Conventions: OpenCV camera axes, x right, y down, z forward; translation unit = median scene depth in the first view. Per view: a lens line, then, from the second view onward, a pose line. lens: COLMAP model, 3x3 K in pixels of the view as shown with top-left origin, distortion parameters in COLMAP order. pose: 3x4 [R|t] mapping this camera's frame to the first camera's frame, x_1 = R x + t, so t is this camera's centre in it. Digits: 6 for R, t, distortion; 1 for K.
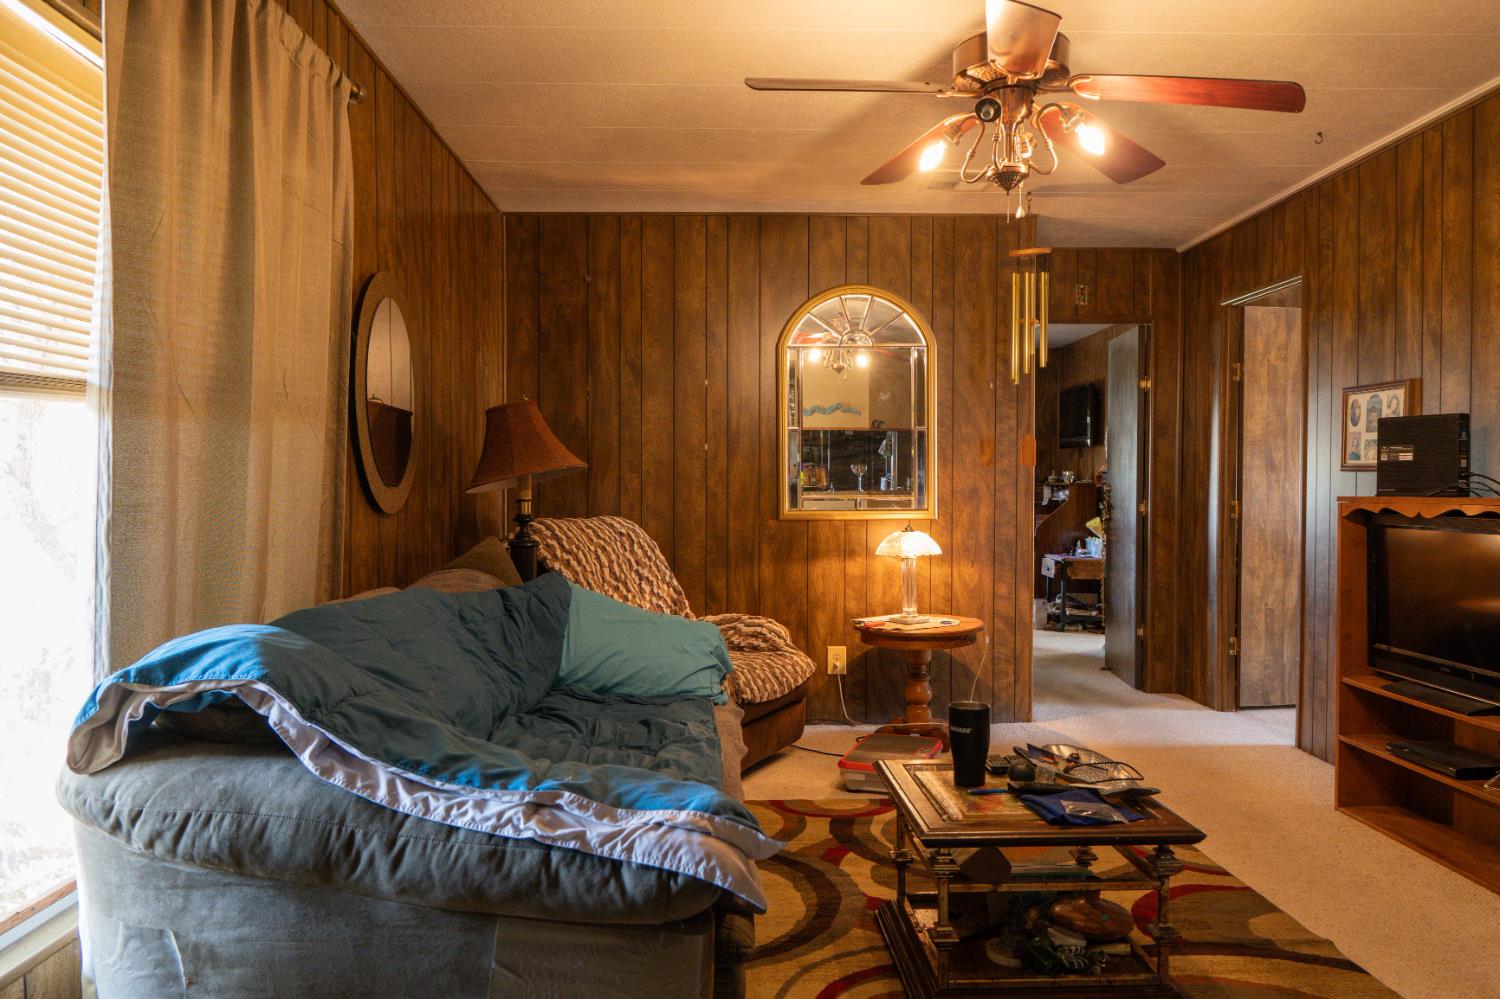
lens RADIAL K [[1062.1, 0, 717.0], [0, 1062.1, 514.3], [0, 0, 1]] dist [-0.006565, -0.002670]
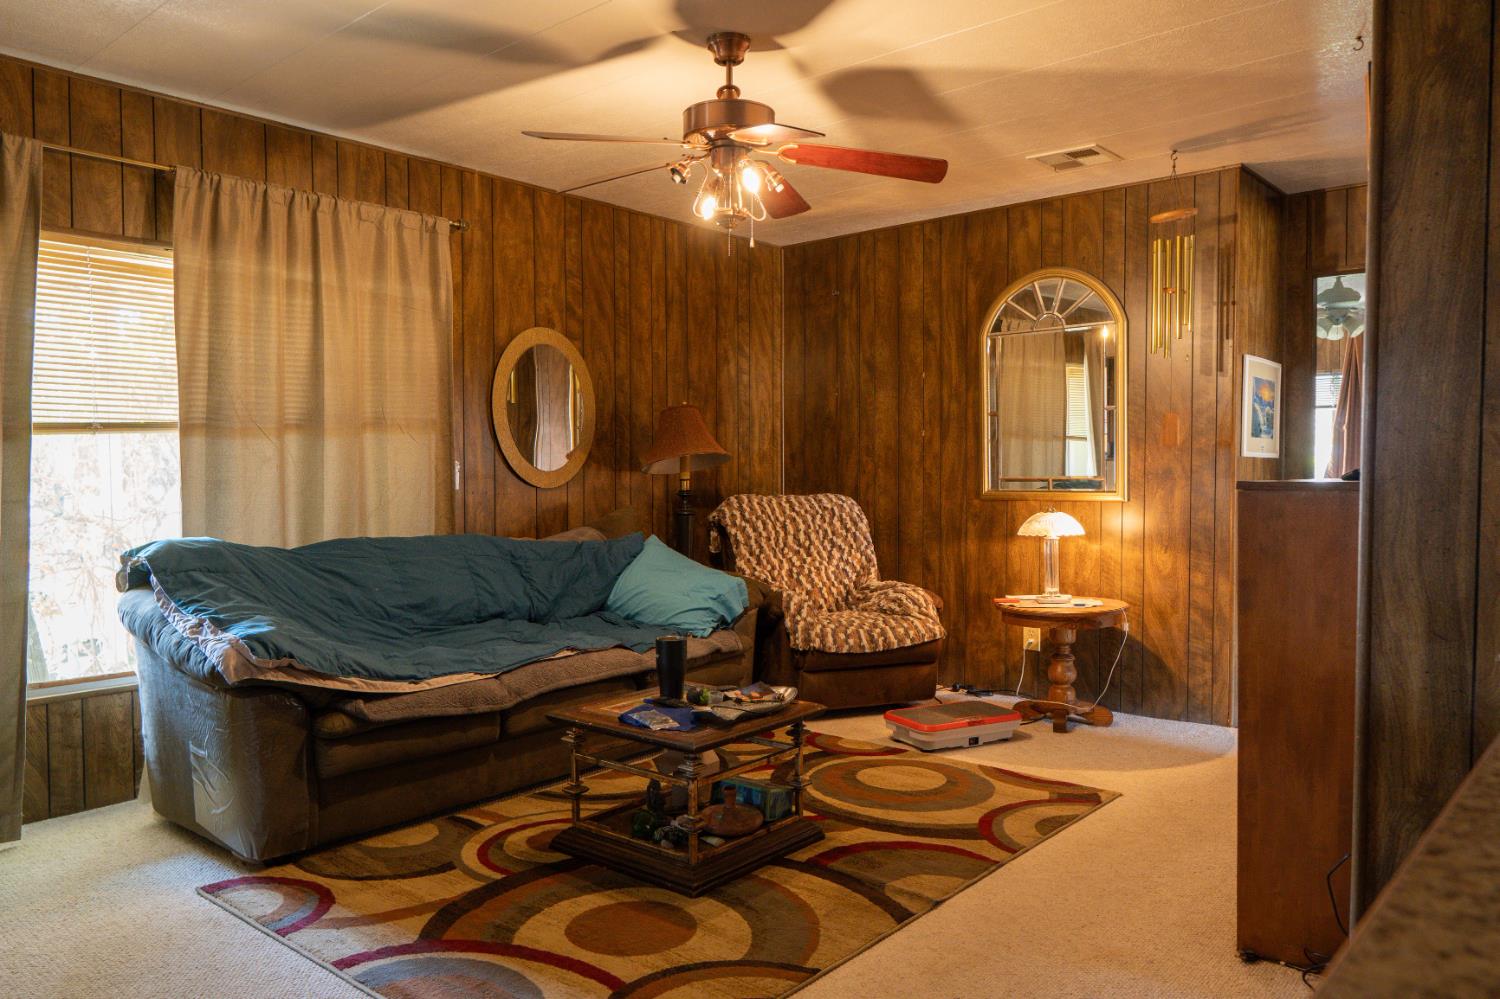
lens RADIAL K [[1062.1, 0, 733.3], [0, 1062.1, 515.3], [0, 0, 1]] dist [-0.006565, -0.002670]
pose [[0.742453, 0.026931, -0.669357, 0.590924], [-0.014455, 0.999603, 0.024185, -0.001096], [0.669742, -0.008280, 0.742547, 0.043264]]
